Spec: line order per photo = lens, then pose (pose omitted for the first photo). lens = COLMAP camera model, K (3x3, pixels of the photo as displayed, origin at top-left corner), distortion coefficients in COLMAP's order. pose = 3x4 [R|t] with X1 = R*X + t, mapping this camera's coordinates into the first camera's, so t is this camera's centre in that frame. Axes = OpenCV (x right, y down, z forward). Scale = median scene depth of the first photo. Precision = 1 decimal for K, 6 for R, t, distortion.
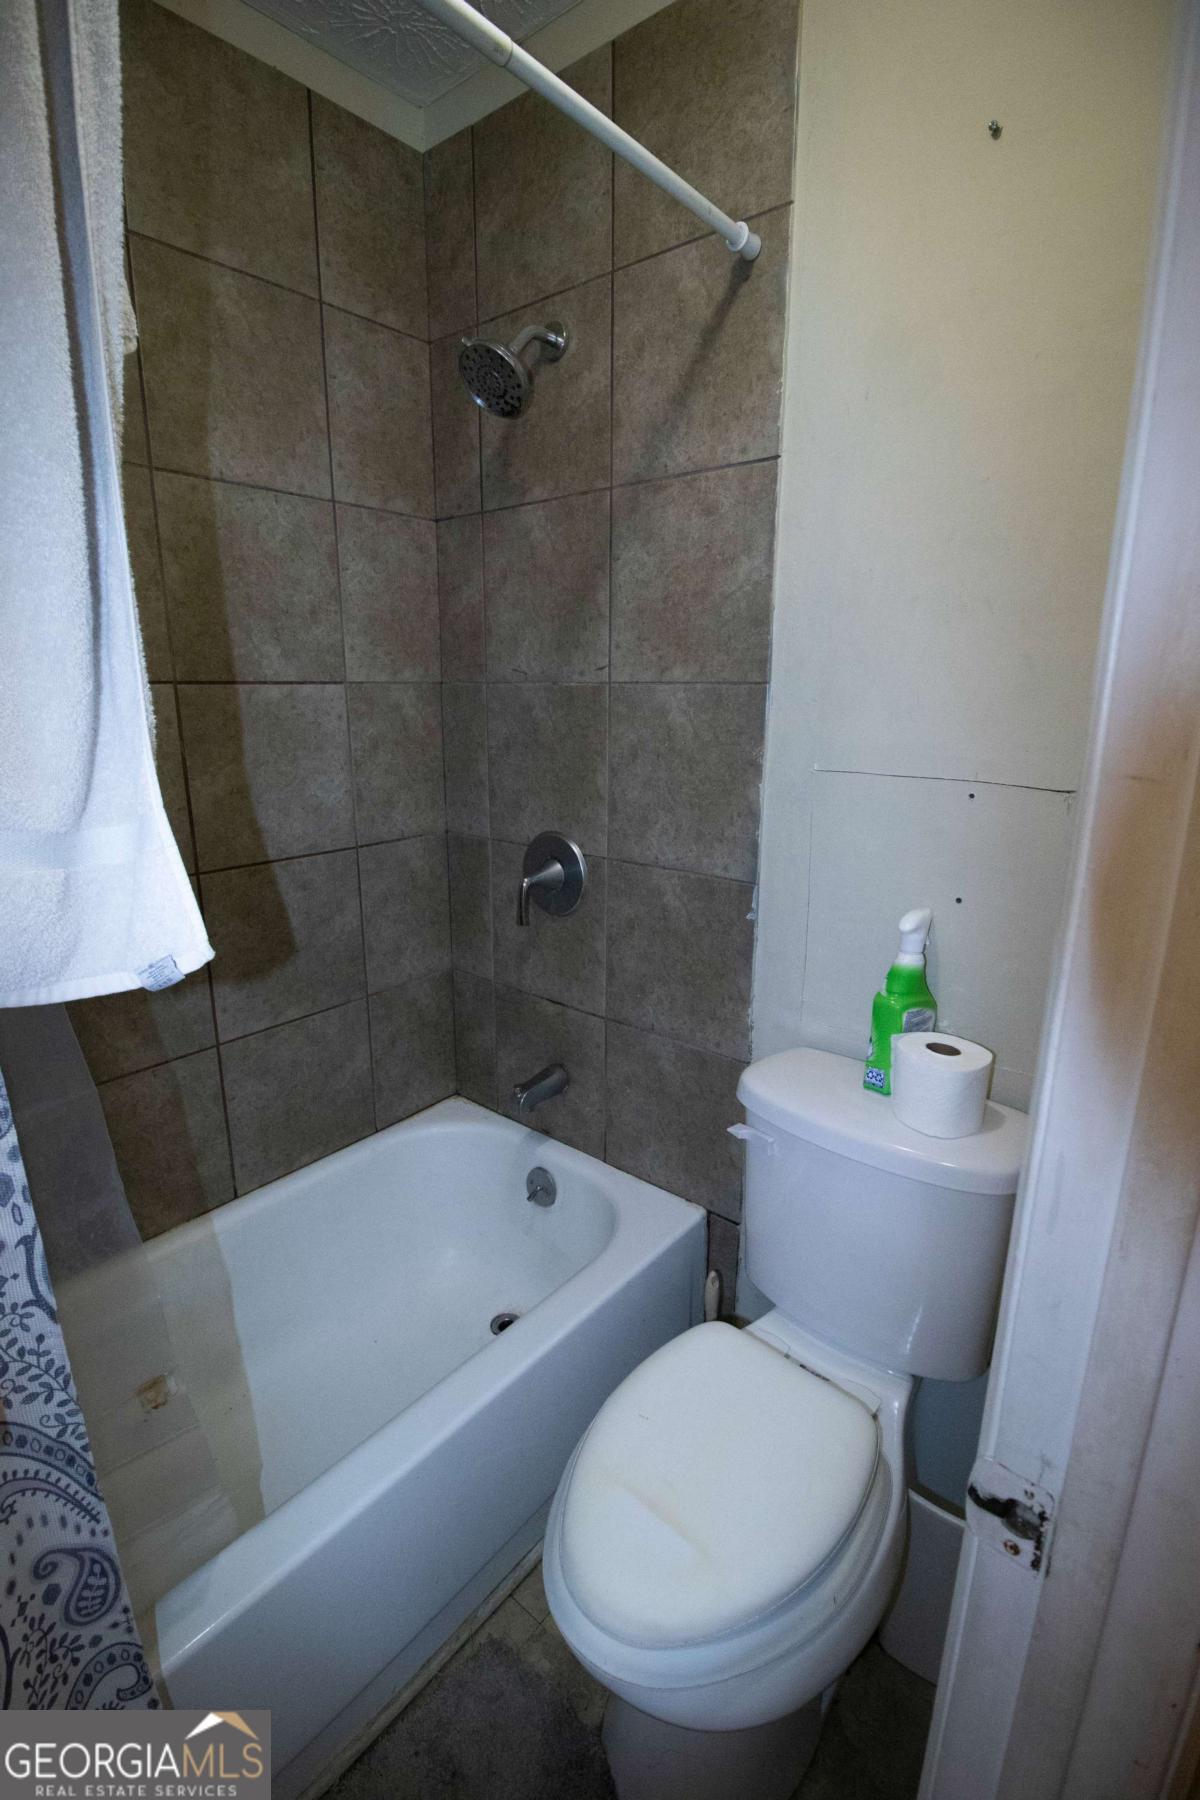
lens RADIAL K [[839.7, 0, 600.0], [0, 839.7, 900.0], [0, 0, 1]] dist [0.001669, -0.010766]
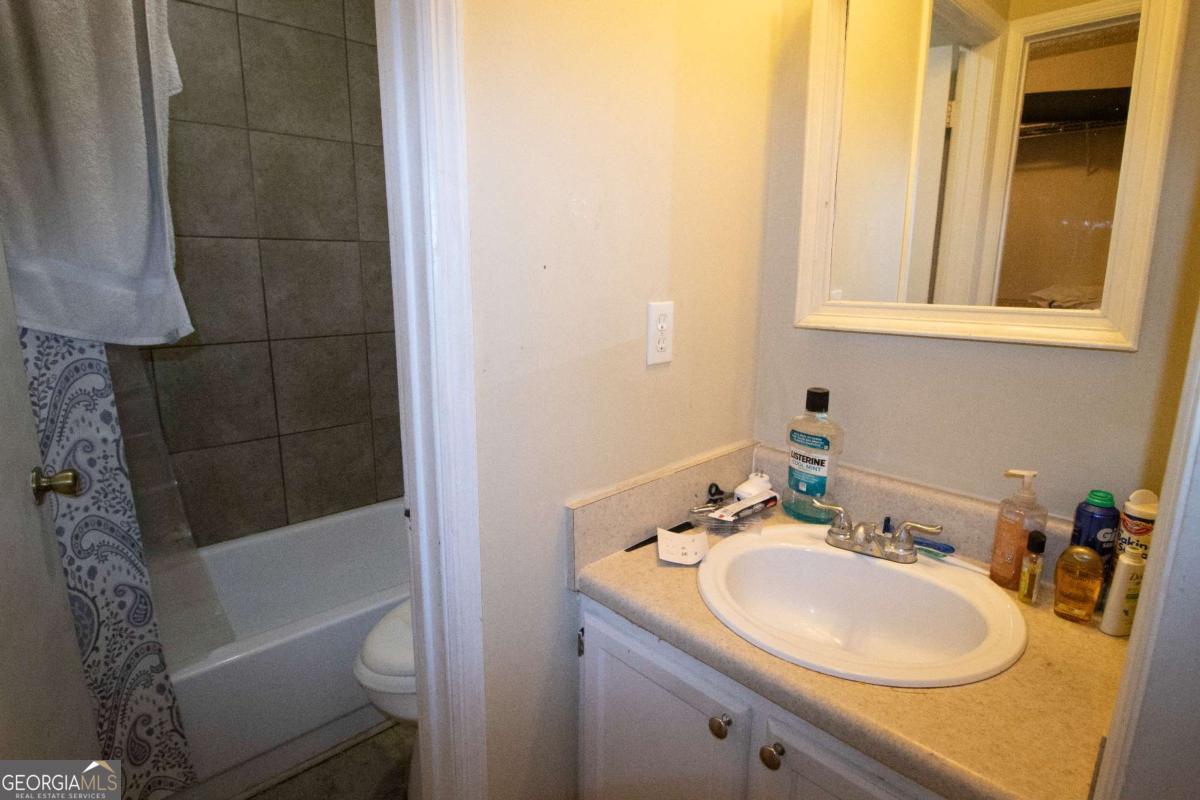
lens RADIAL K [[641.2, 0, 600.0], [0, 641.2, 400.0], [0, 0, 1]] dist [0.013238, -0.019788]
pose [[0.991899, 0.024544, -0.124637, 0.876500], [-0.030664, 0.998404, -0.047425, 0.296739], [0.123274, 0.050863, 0.991068, -0.649108]]
